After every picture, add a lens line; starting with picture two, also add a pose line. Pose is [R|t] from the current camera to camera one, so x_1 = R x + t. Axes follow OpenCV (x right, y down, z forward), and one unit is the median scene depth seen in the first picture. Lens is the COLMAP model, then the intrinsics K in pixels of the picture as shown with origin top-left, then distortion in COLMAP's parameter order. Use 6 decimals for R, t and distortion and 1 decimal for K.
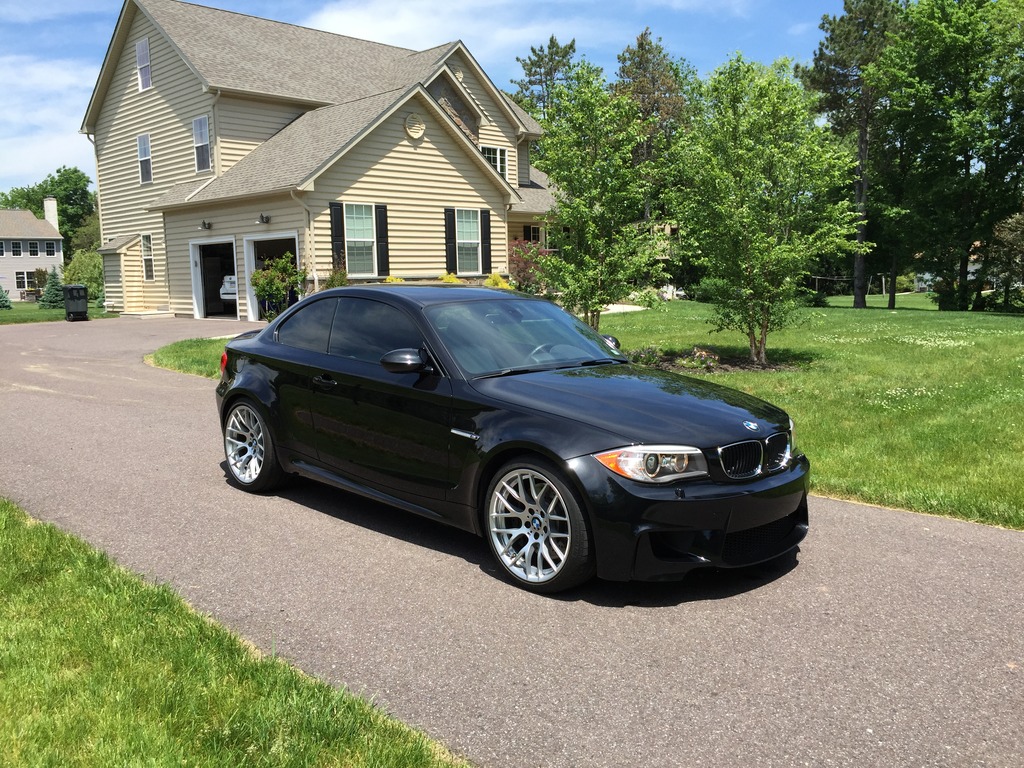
lens RADIAL K [[870.7, 0, 512.4], [0, 870.7, 385.8], [0, 0, 1]] dist [-0.009076, -0.025048]
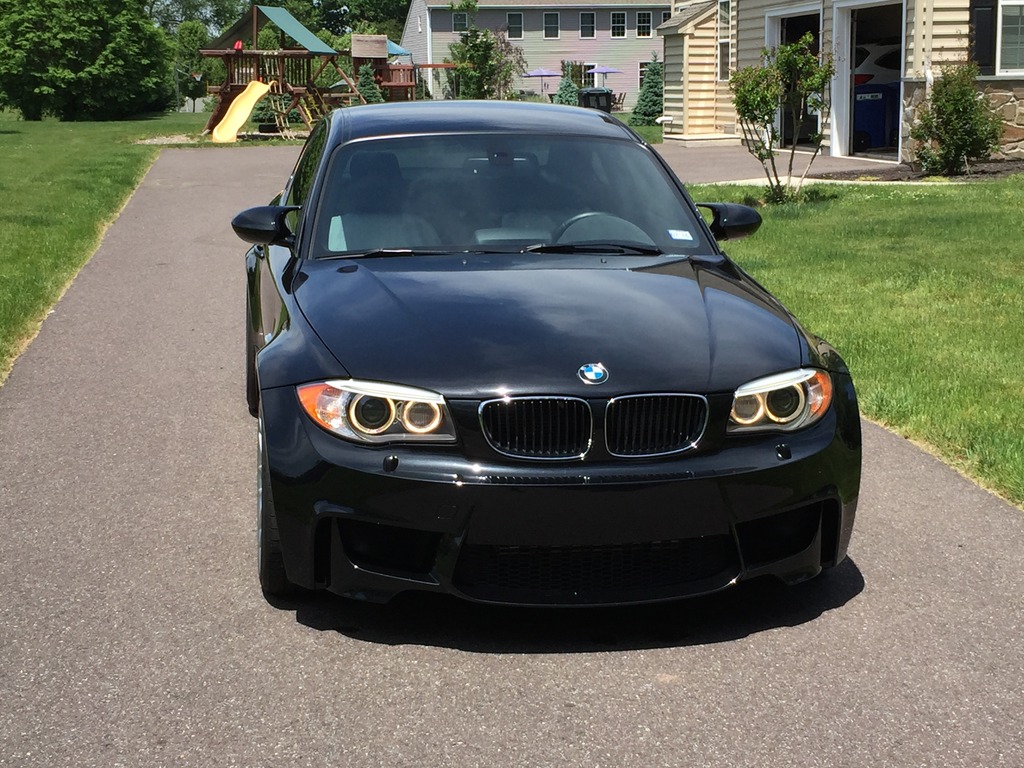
lens RADIAL K [[1645.2, 0, 511.9], [0, 1645.2, 383.5], [0, 0, 1]] dist [0.058314, 0.000000]
pose [[0.805981, 0.109522, -0.581721, 0.132870], [-0.072252, 0.993588, 0.086959, -0.005588], [0.587515, -0.028056, 0.808727, 0.016864]]
